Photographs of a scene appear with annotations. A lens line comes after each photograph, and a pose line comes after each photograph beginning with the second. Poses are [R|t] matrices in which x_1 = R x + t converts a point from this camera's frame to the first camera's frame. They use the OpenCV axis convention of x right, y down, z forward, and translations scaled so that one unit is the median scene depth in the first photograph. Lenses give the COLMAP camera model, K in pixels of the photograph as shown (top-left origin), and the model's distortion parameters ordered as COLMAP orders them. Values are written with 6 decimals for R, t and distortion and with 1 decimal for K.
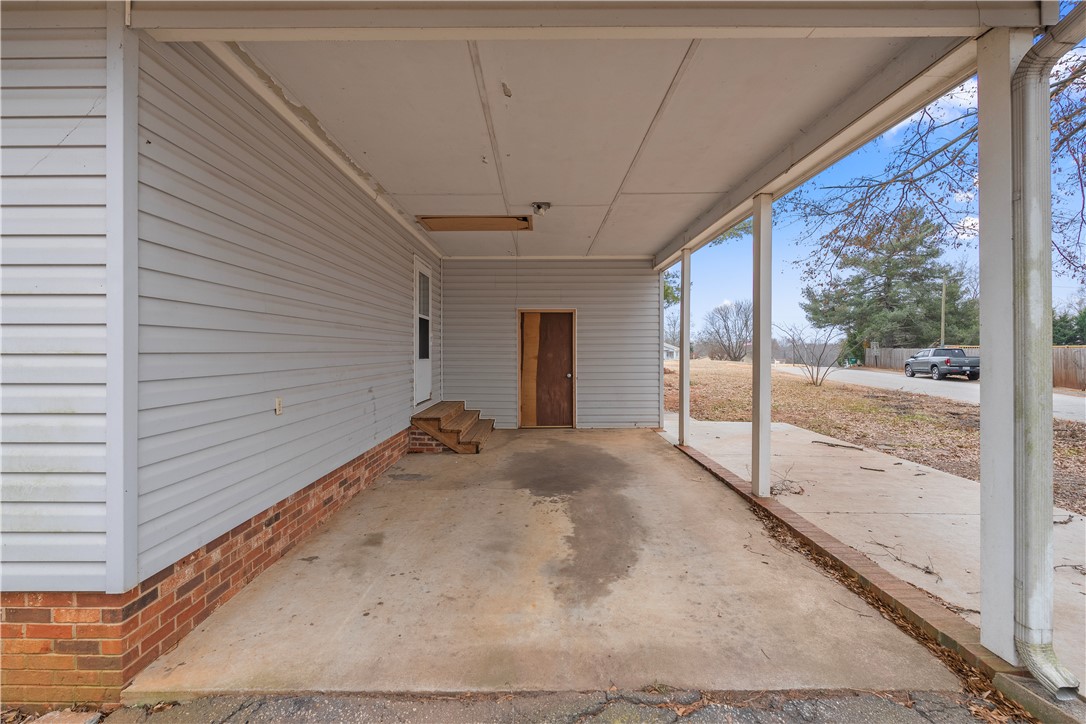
lens RADIAL K [[478.6, 0, 536.4], [0, 478.6, 351.4], [0, 0, 1]] dist [-0.004229, 0.000295]
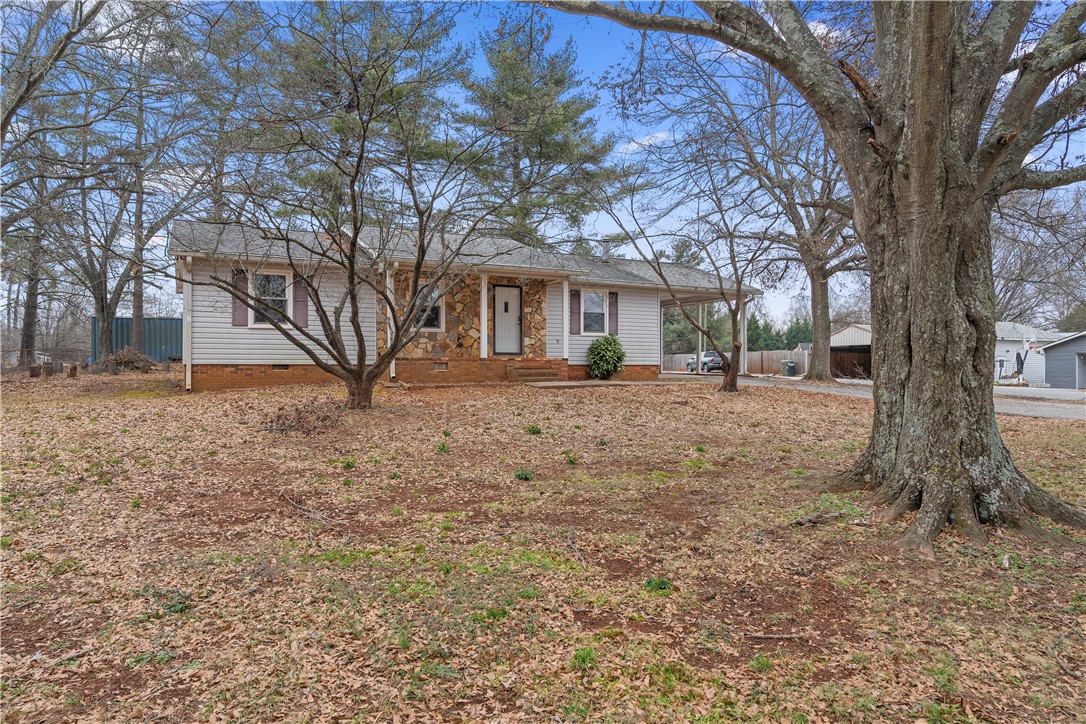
lens RADIAL K [[673.4, 0, 544.0], [0, 673.4, 364.8], [0, 0, 1]] dist [-0.000009, 0.000068]
pose [[0.882702, 0.001228, 0.469931, -2.302709], [-0.001593, 0.999999, 0.000379, 0.147605], [-0.469930, -0.001083, 0.882703, -2.342566]]
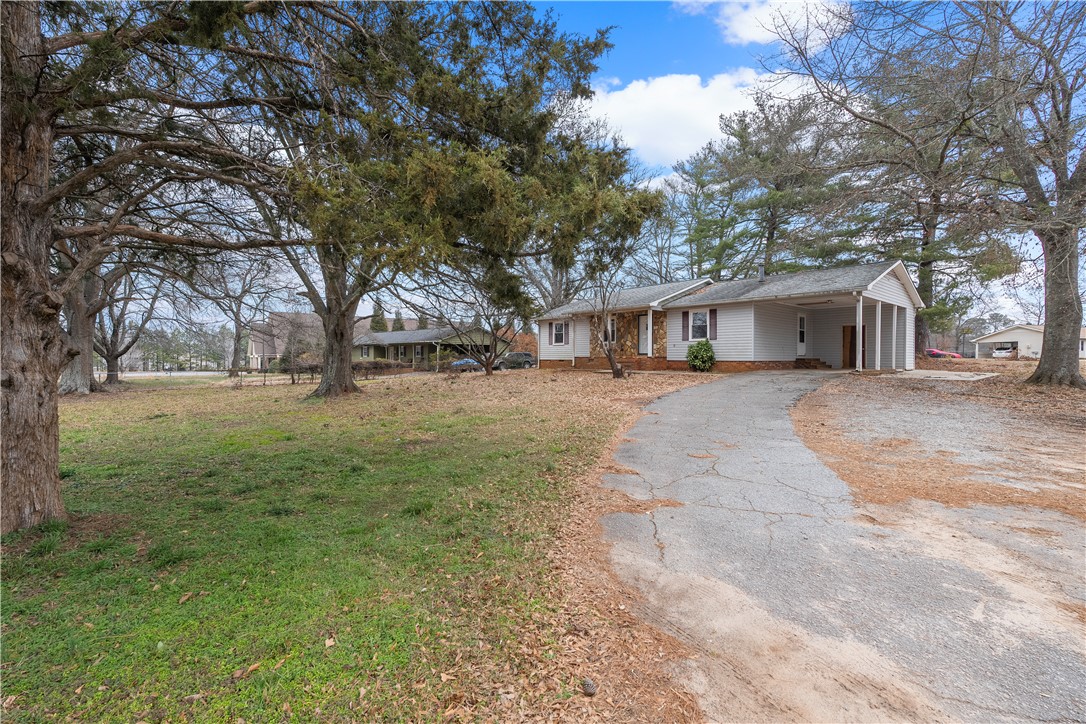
lens RADIAL K [[478.6, 0, 539.5], [0, 478.6, 366.1], [0, 0, 1]] dist [-0.004229, 0.000295]
pose [[0.665204, 0.015347, -0.746504, 1.071691], [-0.004109, 0.999849, 0.016893, 0.133830], [0.746650, -0.008169, 0.665167, -2.662896]]
